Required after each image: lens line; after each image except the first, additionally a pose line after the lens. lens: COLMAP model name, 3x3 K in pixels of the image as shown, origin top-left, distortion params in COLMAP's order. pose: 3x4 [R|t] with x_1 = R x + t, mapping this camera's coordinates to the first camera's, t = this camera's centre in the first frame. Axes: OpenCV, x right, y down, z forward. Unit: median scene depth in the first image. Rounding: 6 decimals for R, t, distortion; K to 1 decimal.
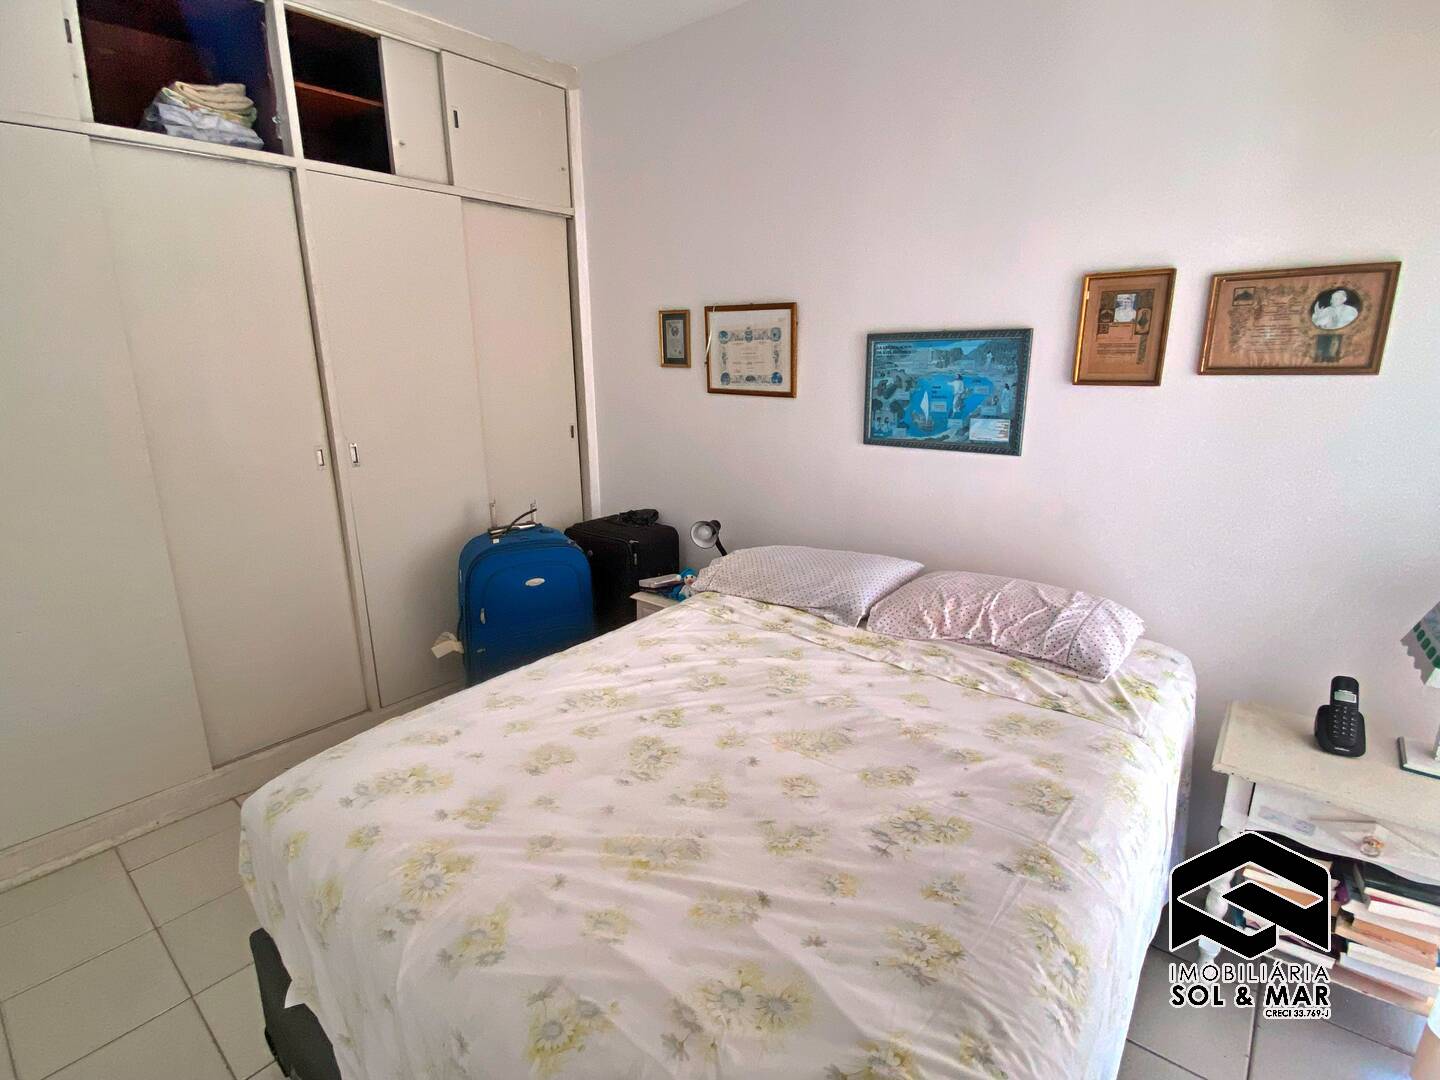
lens RADIAL K [[697.7, 0, 720.0], [0, 697.7, 540.0], [0, 0, 1]] dist [0.044533, -0.031886]
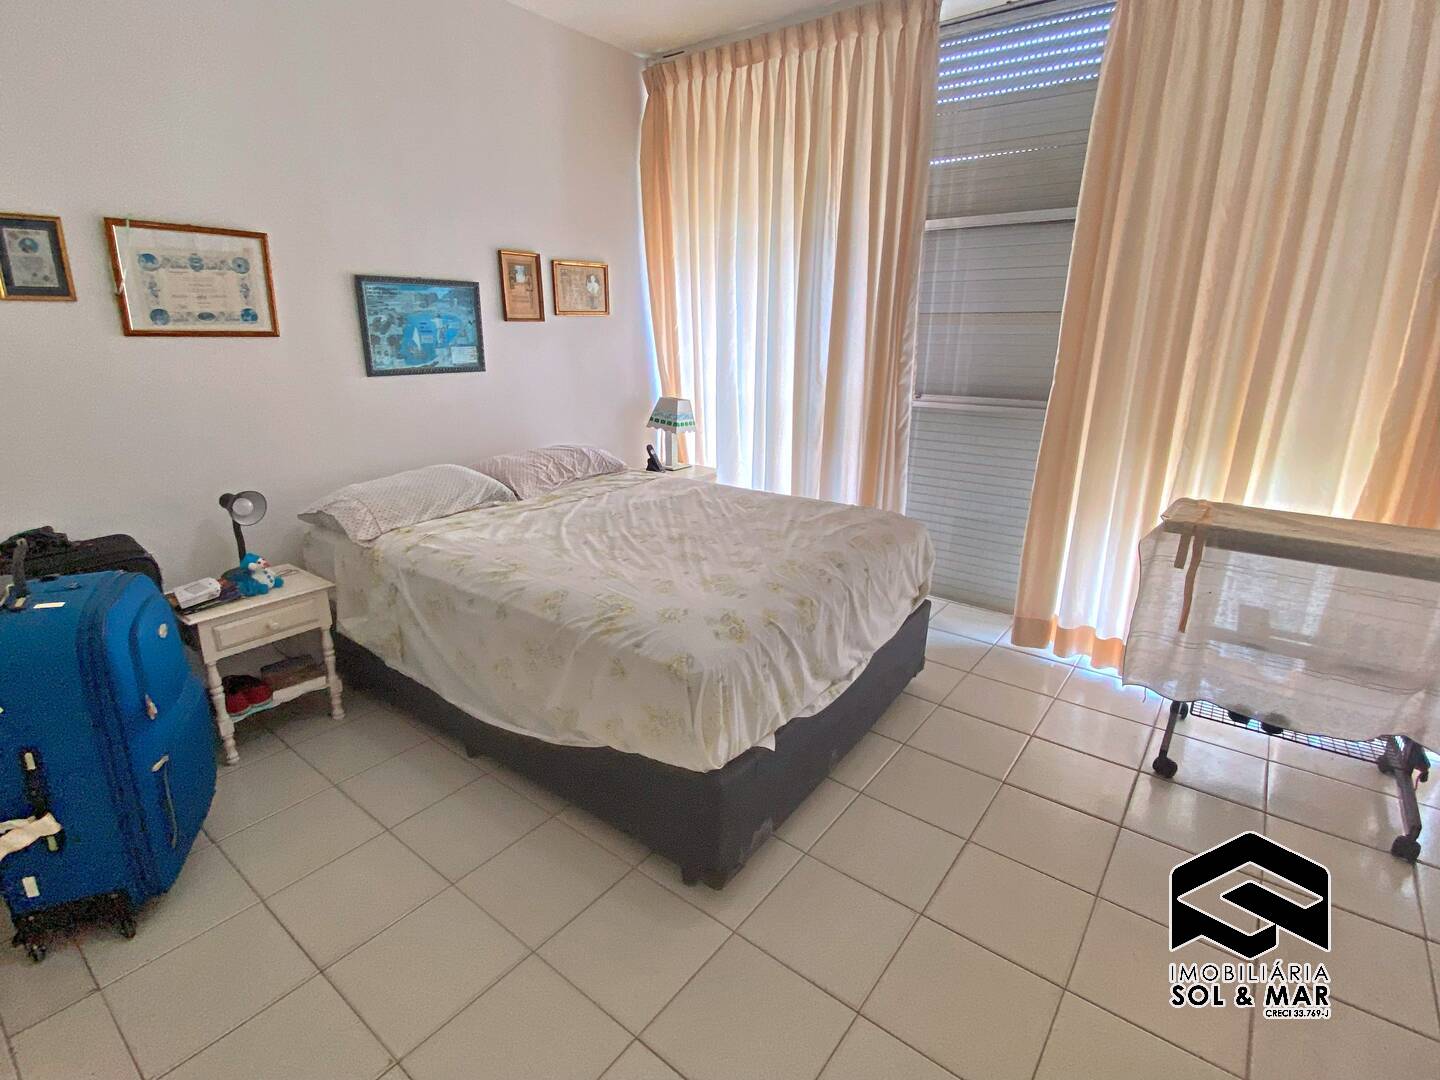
lens RADIAL K [[697.7, 0, 720.0], [0, 697.7, 540.0], [0, 0, 1]] dist [0.044533, -0.031886]
pose [[-0.034761, -0.295506, 0.954708, -1.020080], [0.241956, 0.924378, 0.294927, -0.099225], [-0.969664, 0.241250, 0.039367, 0.511857]]
